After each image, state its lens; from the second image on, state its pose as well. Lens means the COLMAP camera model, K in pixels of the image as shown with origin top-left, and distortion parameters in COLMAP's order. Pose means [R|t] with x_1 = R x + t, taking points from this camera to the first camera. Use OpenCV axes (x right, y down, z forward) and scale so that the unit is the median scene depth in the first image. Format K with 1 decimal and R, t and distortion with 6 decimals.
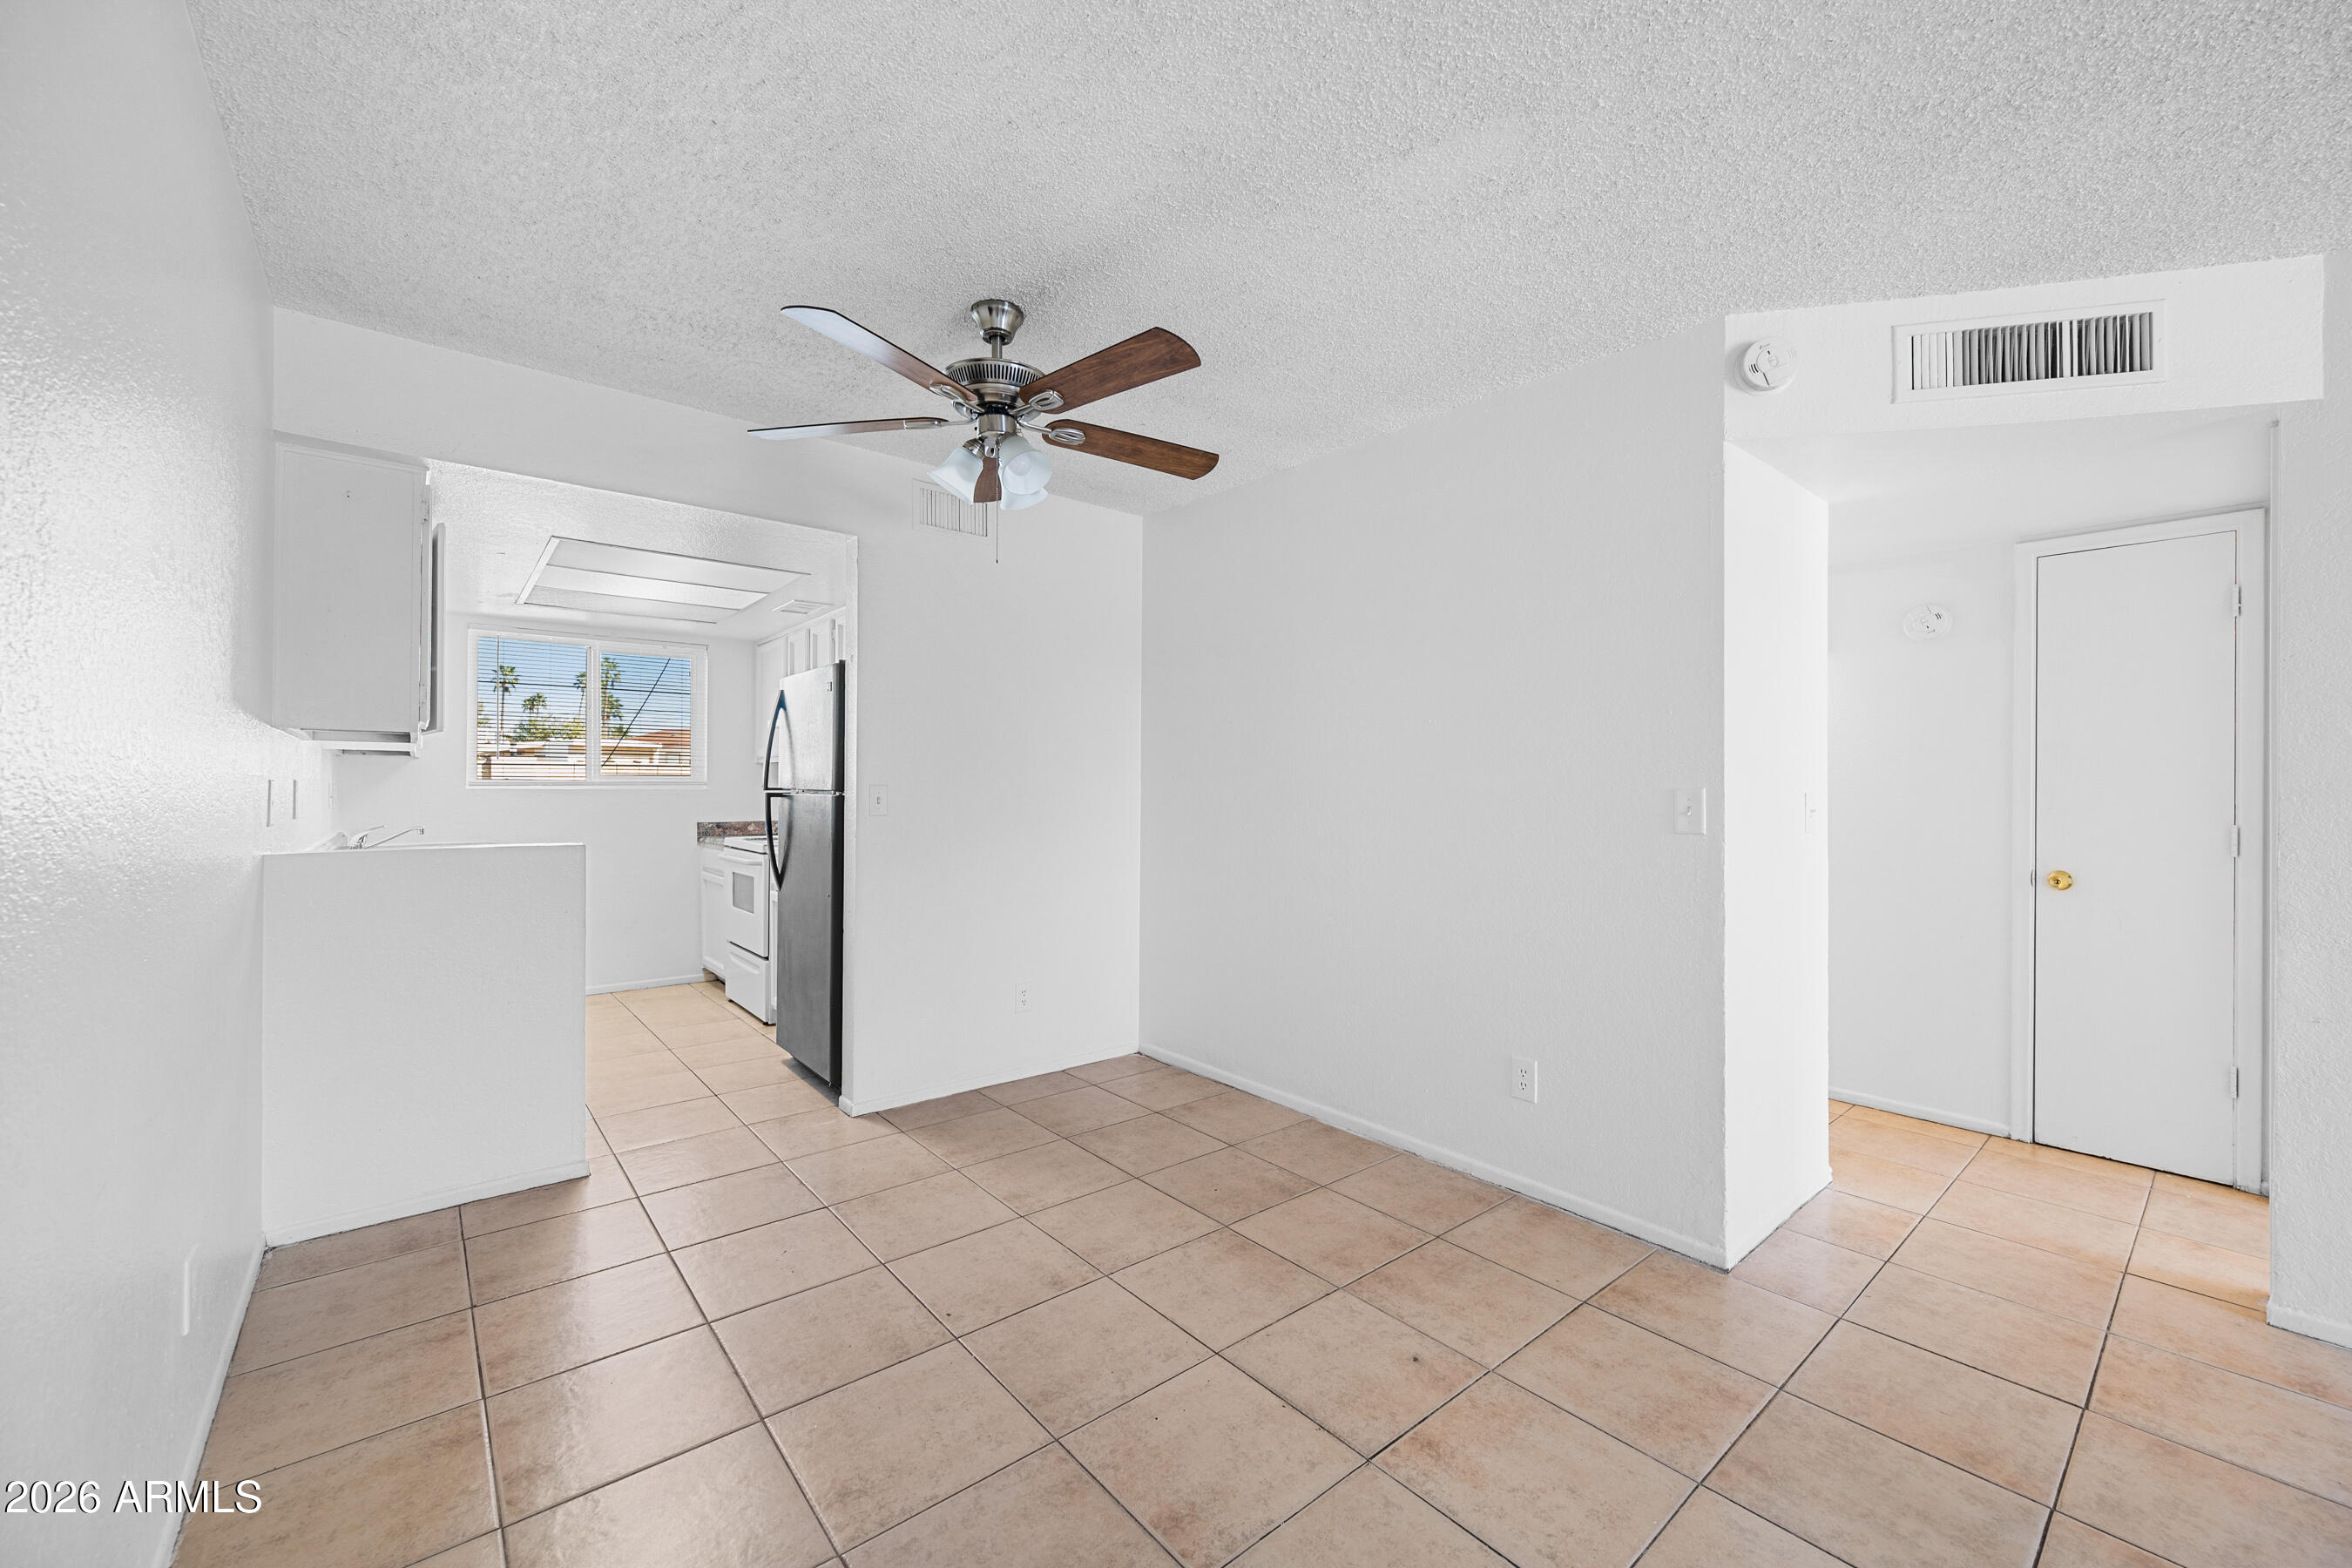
lens RADIAL K [[922.6, 0, 1179.9], [0, 922.6, 784.0], [0, 0, 1]] dist [-0.005093, -0.000896]
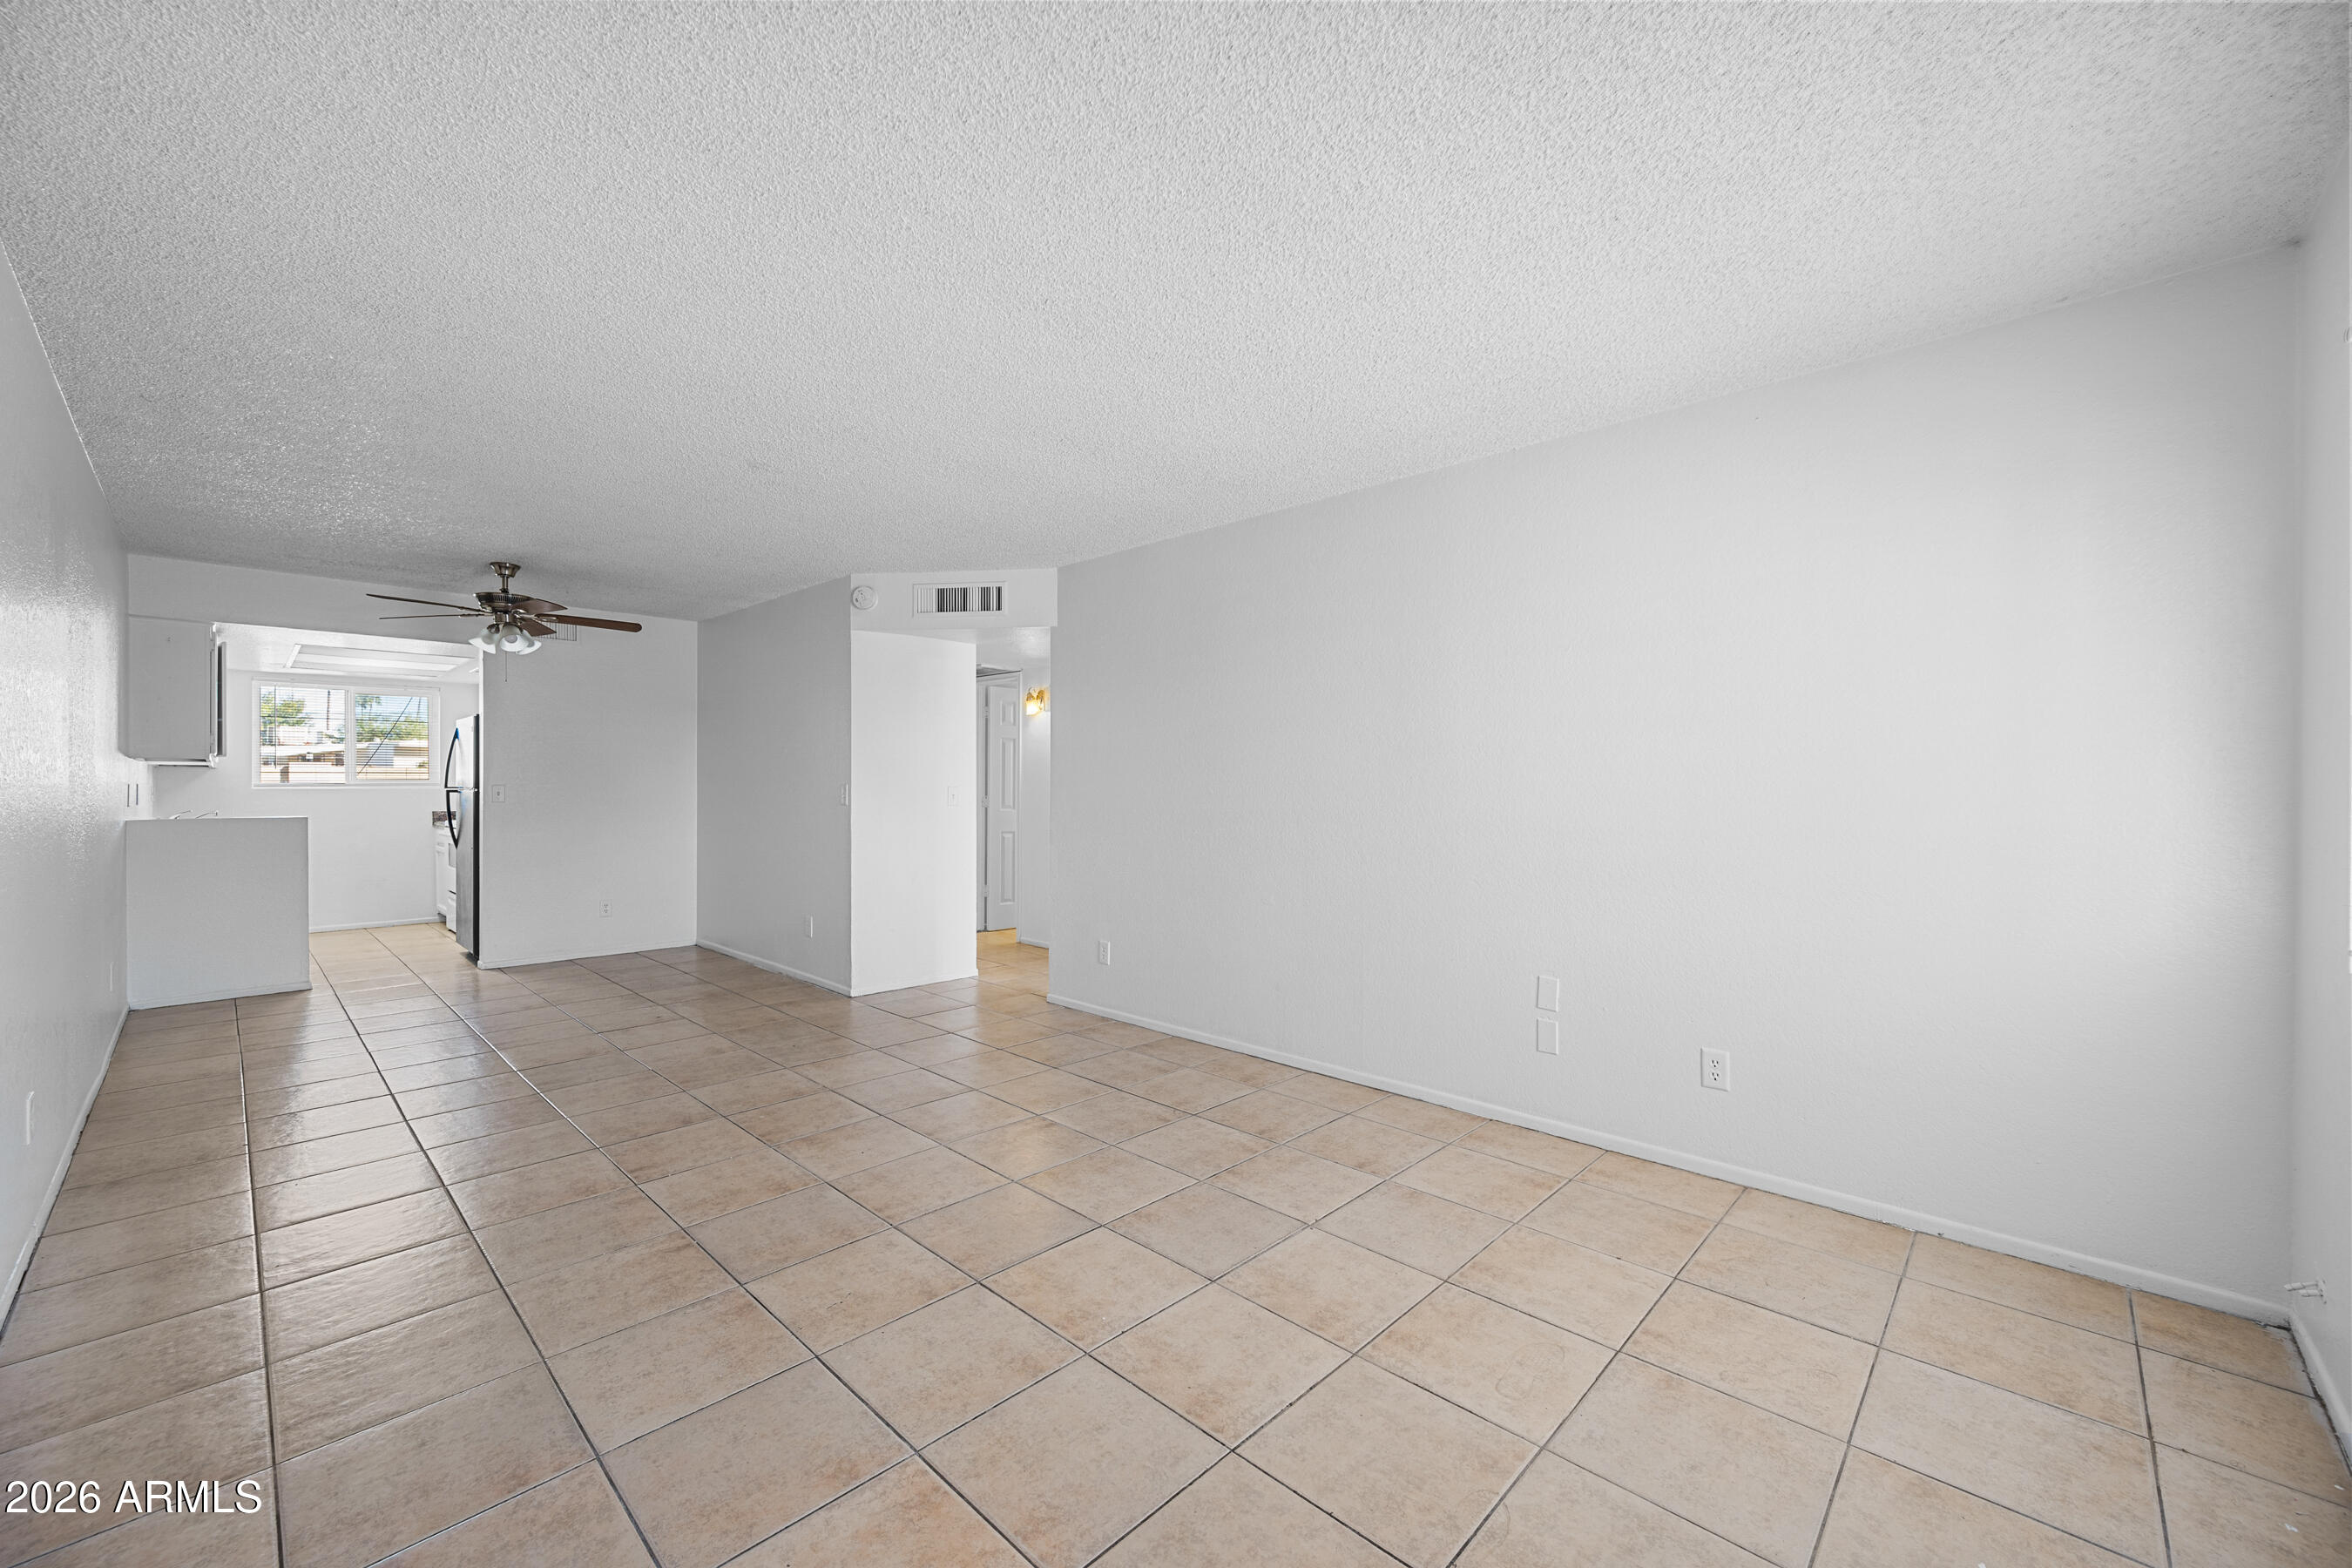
lens RADIAL K [[922.6, 0, 1172.0], [0, 922.6, 787.8], [0, 0, 1]] dist [-0.005093, -0.000896]
pose [[0.993128, -0.004507, 0.116944, 0.859338], [0.004490, 0.999990, 0.000404, 0.012424], [-0.116944, 0.000124, 0.993138, -1.036123]]
